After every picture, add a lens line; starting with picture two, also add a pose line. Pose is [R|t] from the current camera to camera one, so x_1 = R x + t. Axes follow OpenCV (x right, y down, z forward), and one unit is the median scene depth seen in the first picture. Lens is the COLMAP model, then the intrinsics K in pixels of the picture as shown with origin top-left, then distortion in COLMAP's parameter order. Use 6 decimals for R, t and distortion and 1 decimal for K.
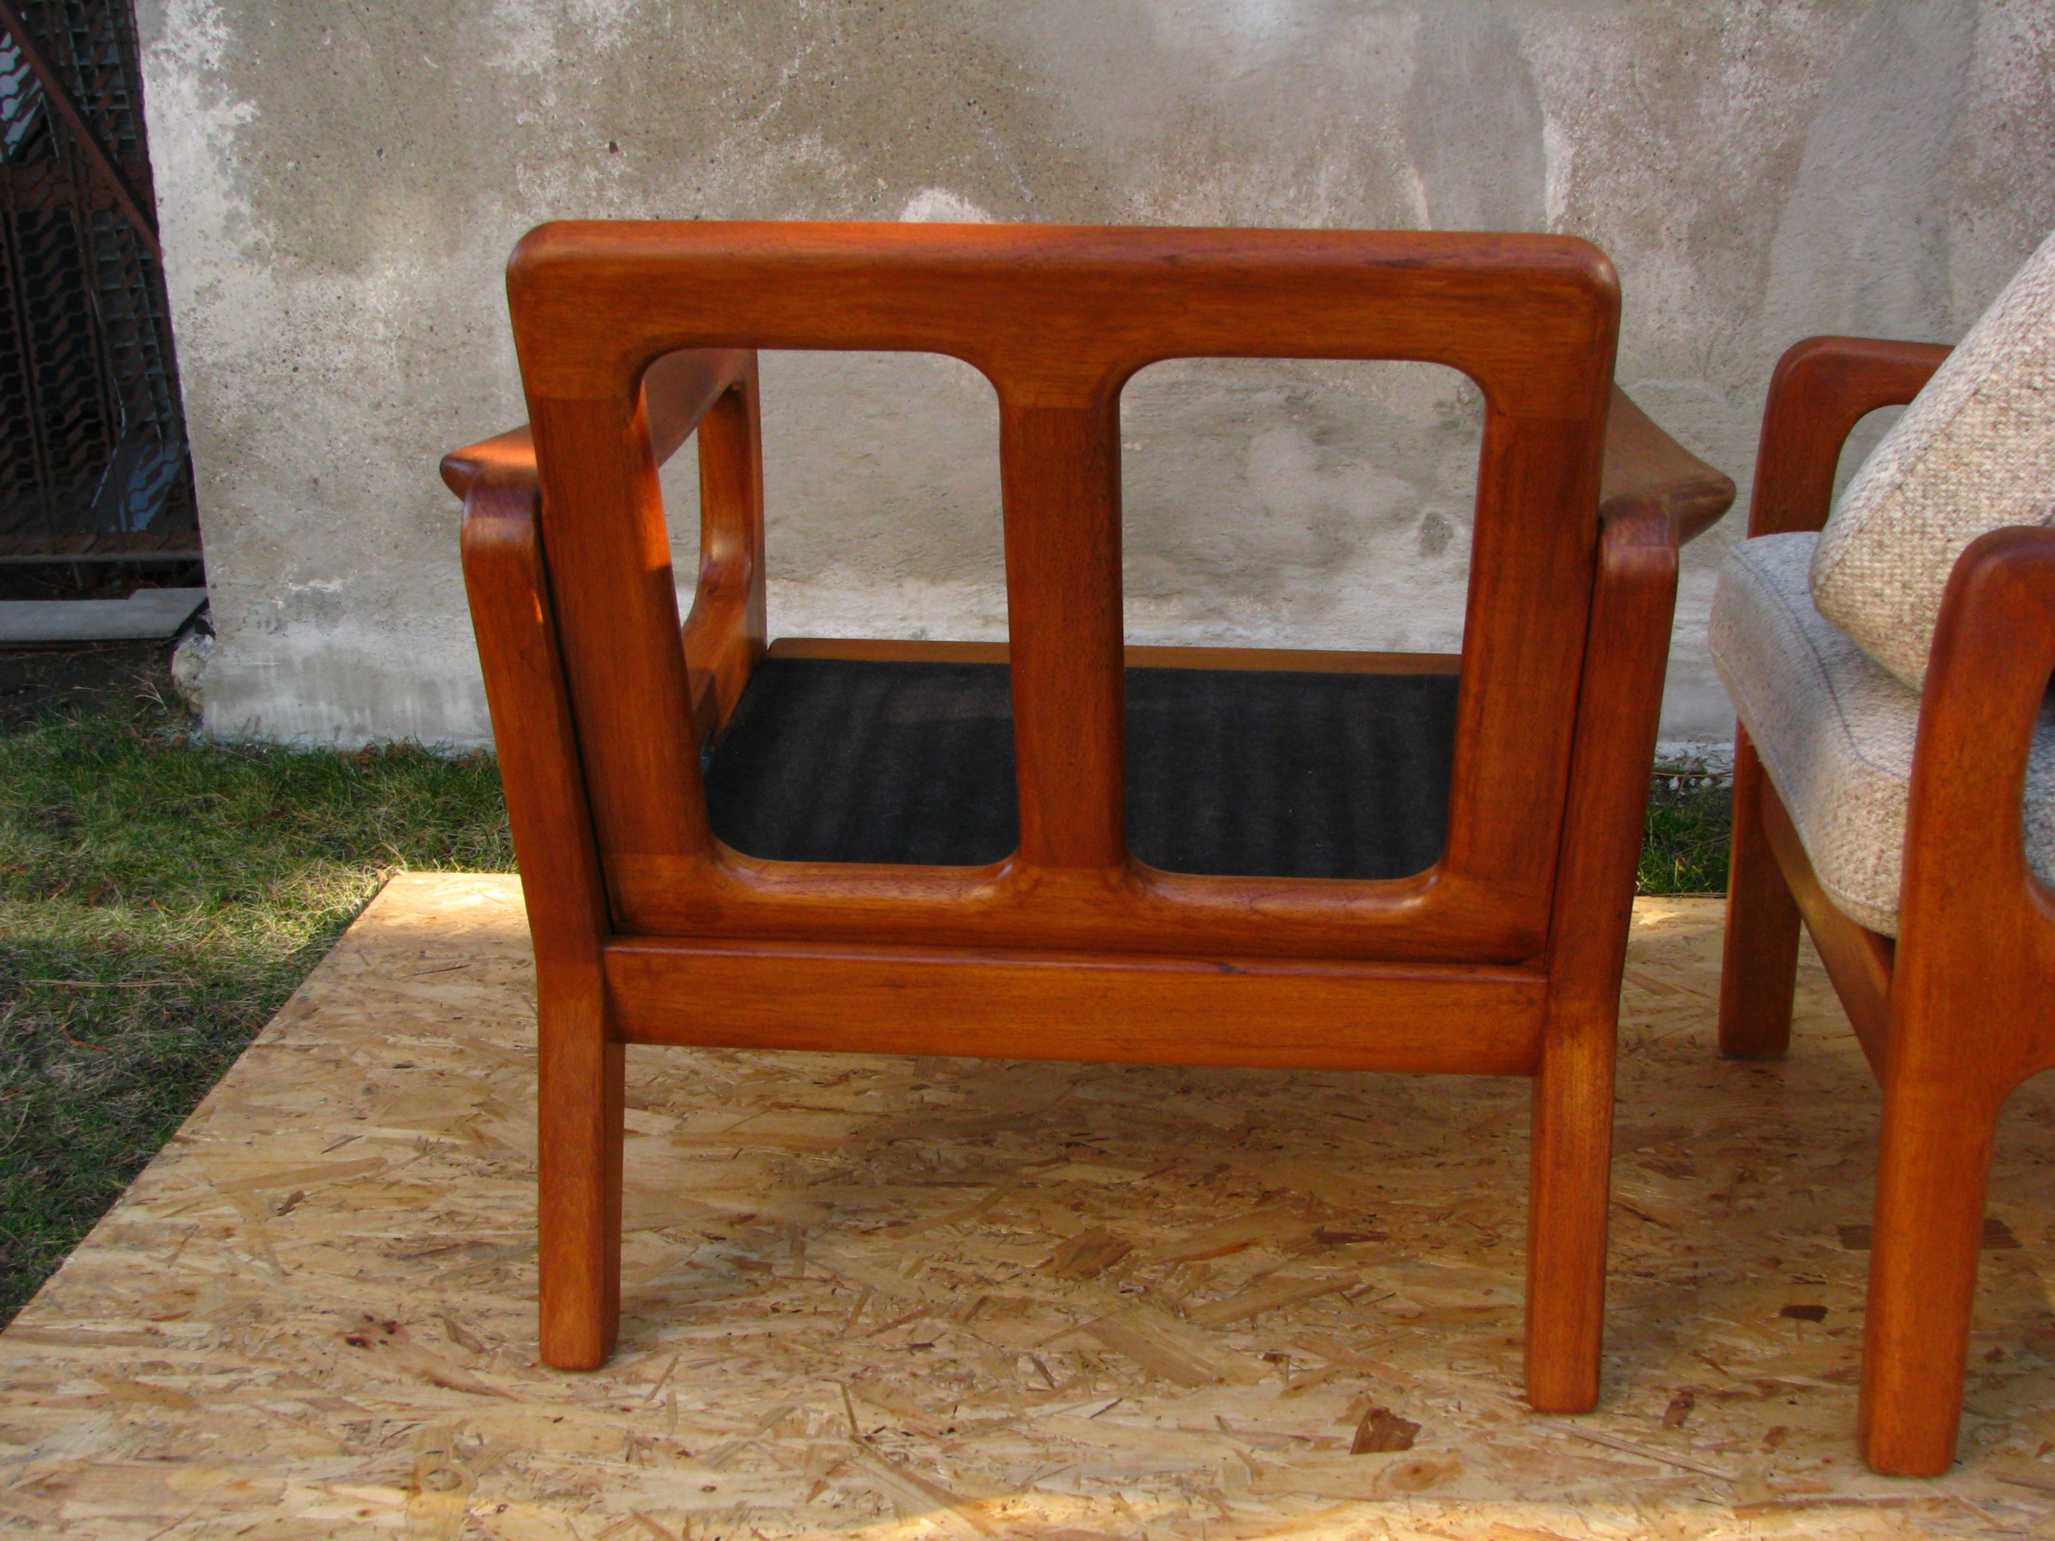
lens RADIAL K [[2806.8, 0, 1041.0], [0, 2806.8, 810.5], [0, 0, 1]] dist [-0.015293, 0.000000]
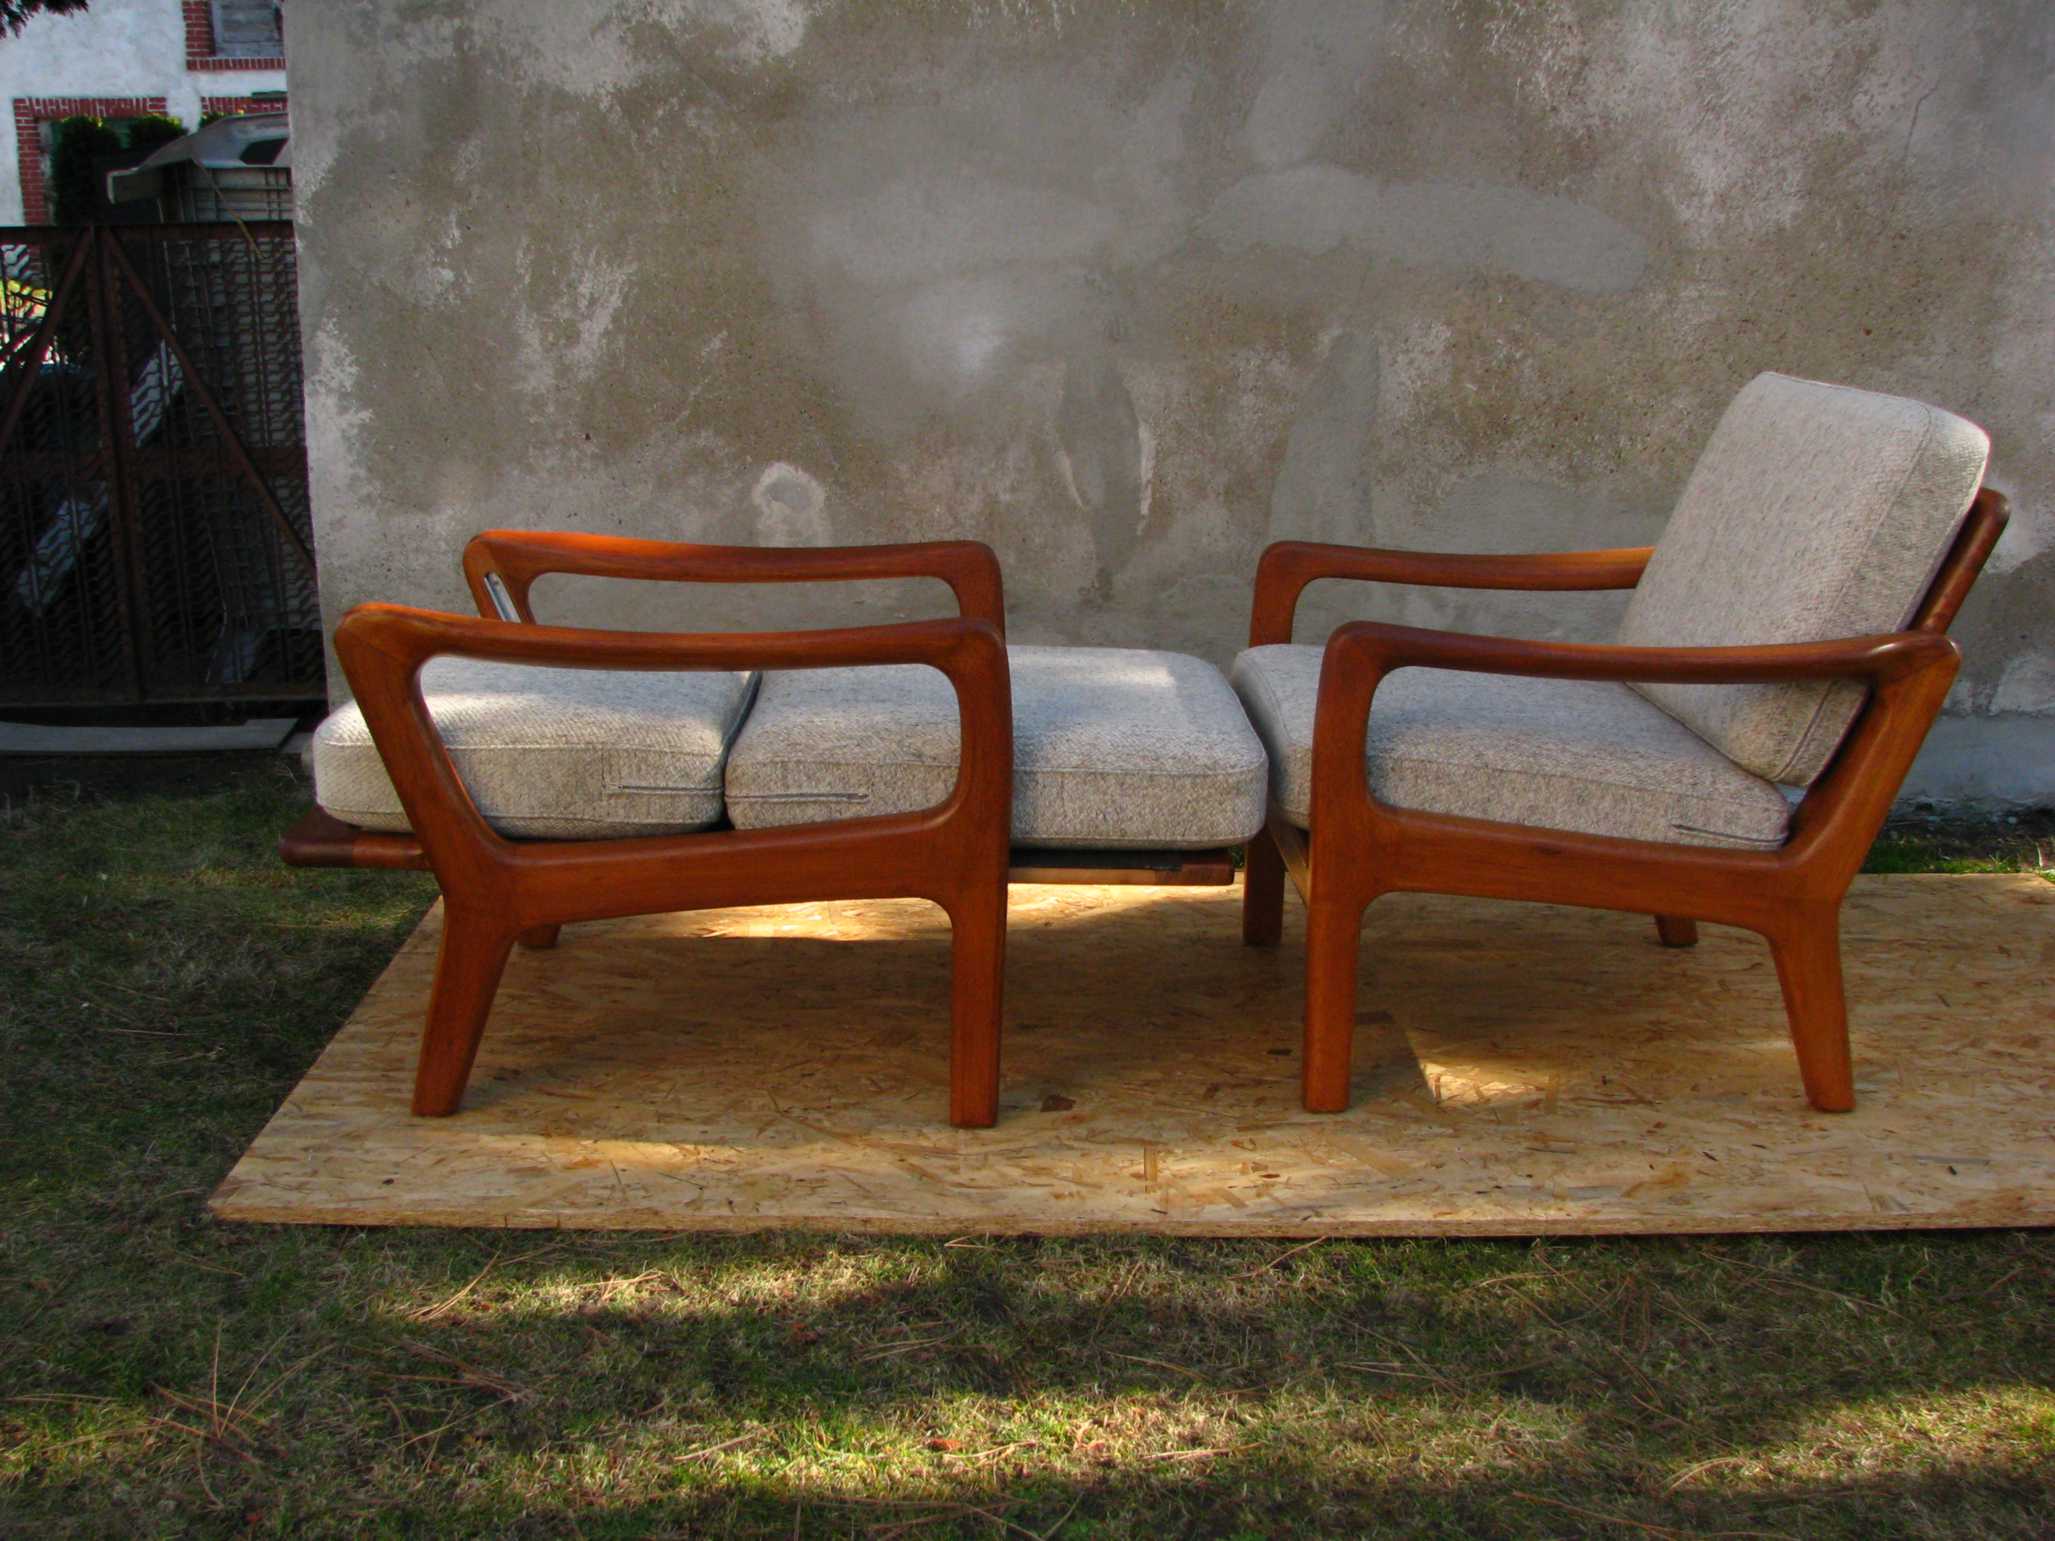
lens RADIAL K [[2202.1, 0, 1015.9], [0, 2202.1, 785.9], [0, 0, 1]] dist [-0.099172, 0.000000]
pose [[0.994663, -0.008921, 0.102790, -0.049393], [0.016727, 0.997018, -0.075335, 0.103394], [-0.101811, 0.076652, 0.991846, -0.428653]]
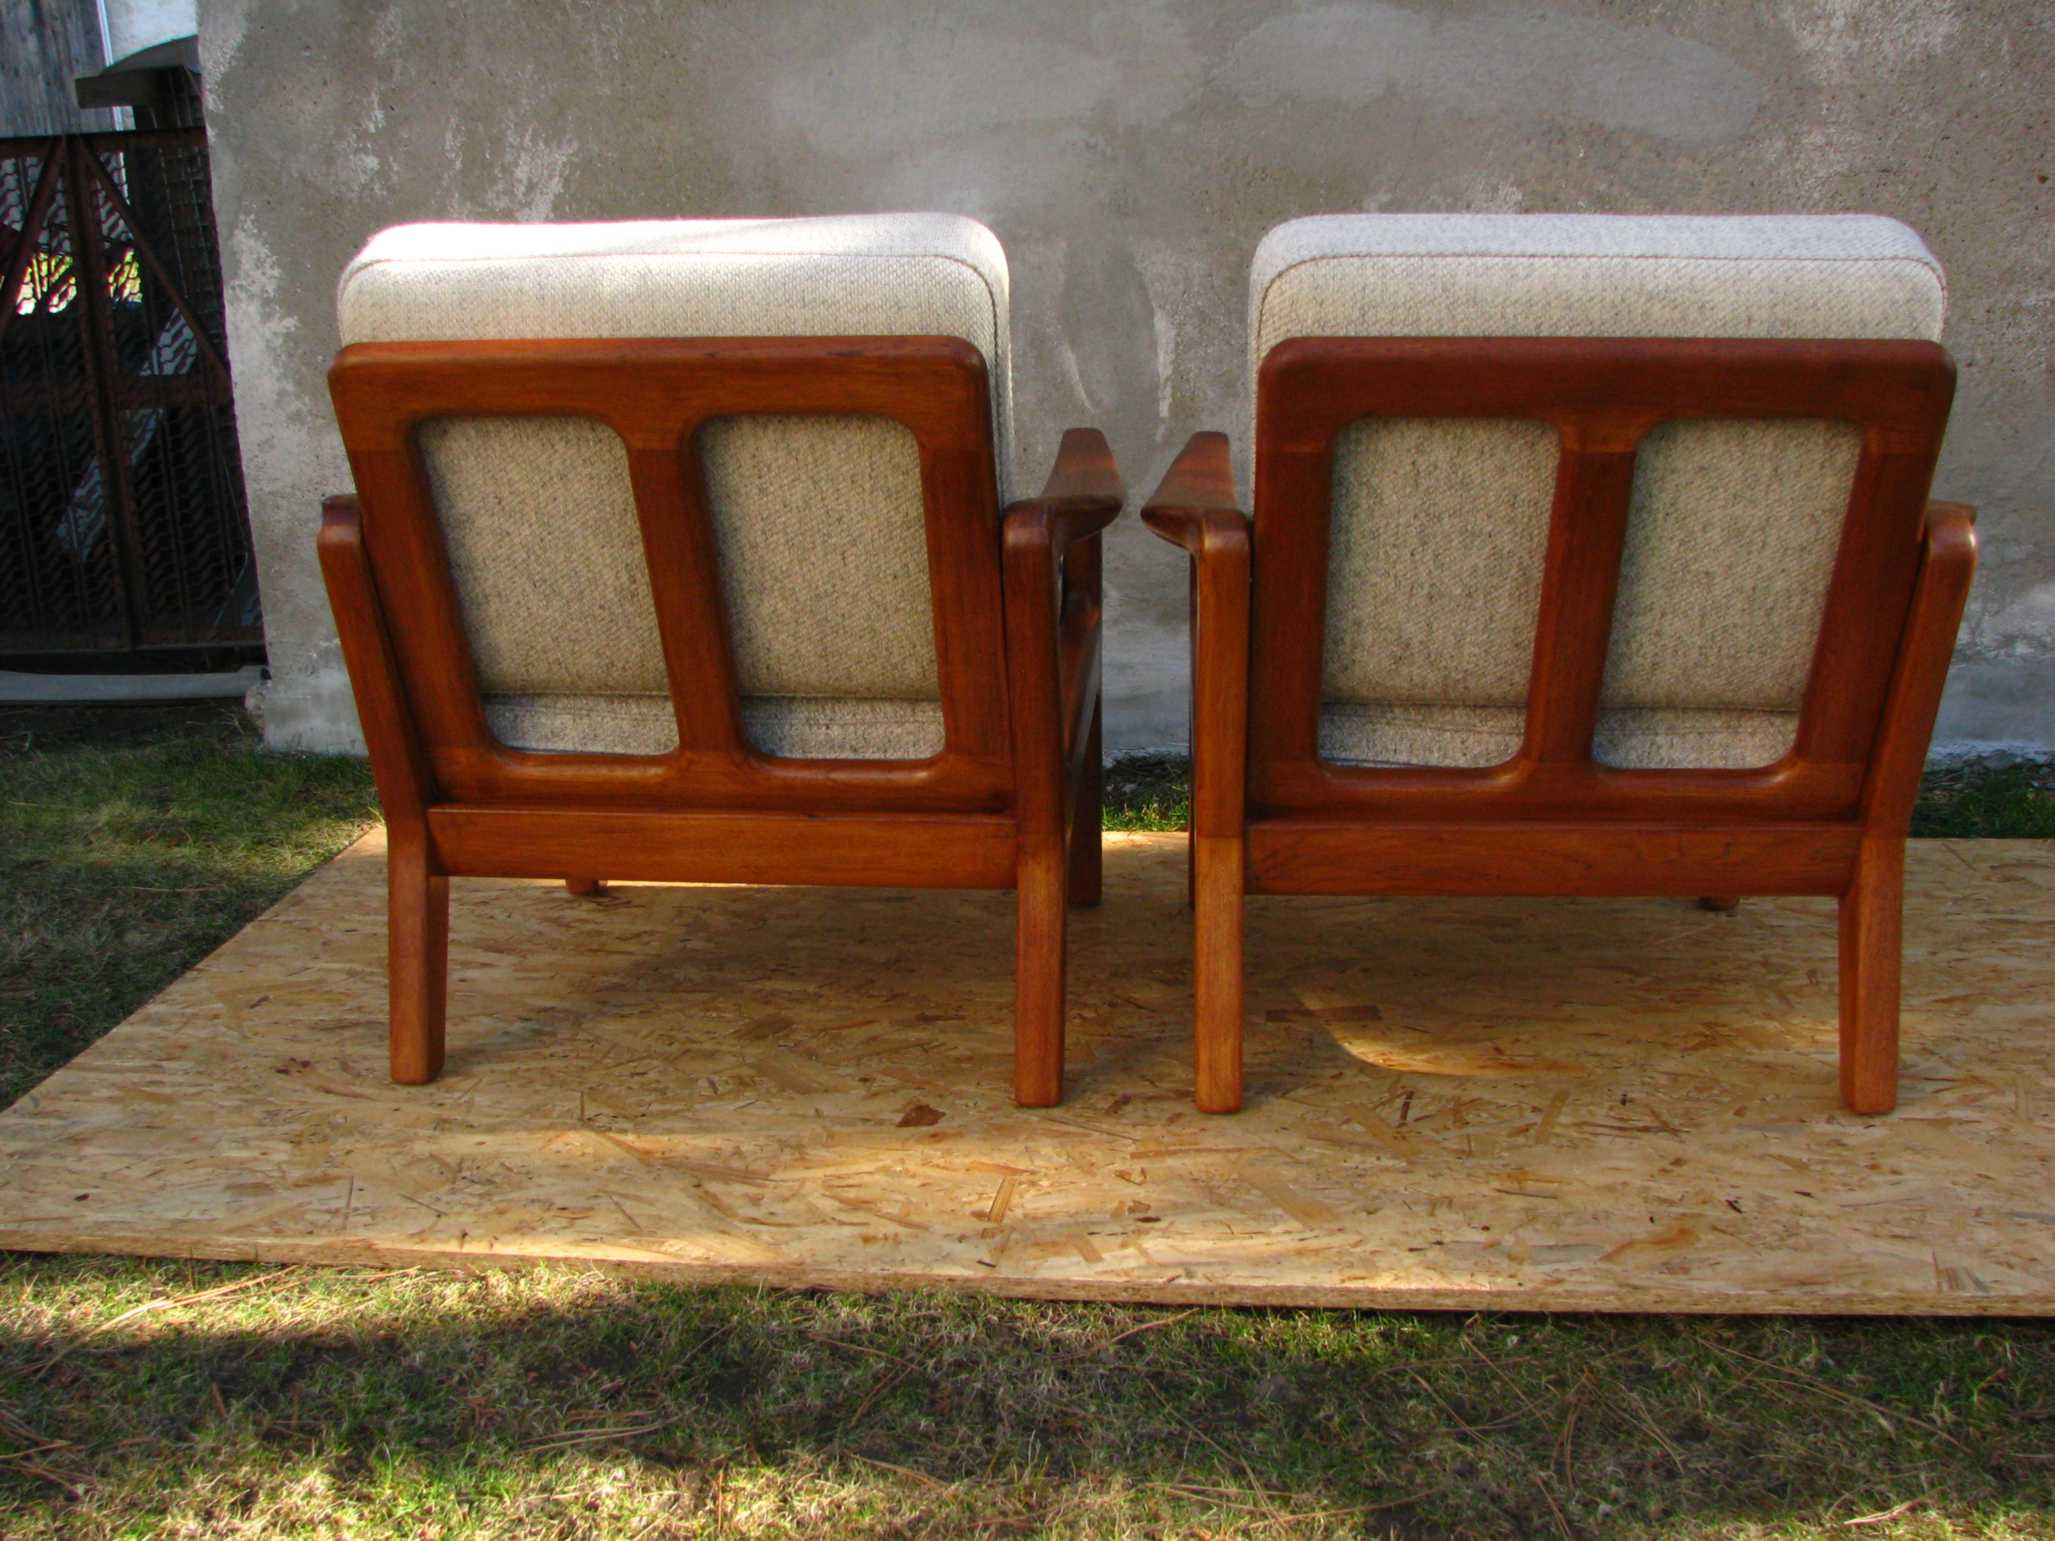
lens RADIAL K [[2202.1, 0, 1005.3], [0, 2202.1, 798.3], [0, 0, 1]] dist [-0.099172, 0.000000]
pose [[0.999761, -0.008660, -0.020075, 0.169551], [0.007597, 0.998596, -0.052432, 0.095857], [0.020501, 0.052267, 0.998423, -0.192476]]
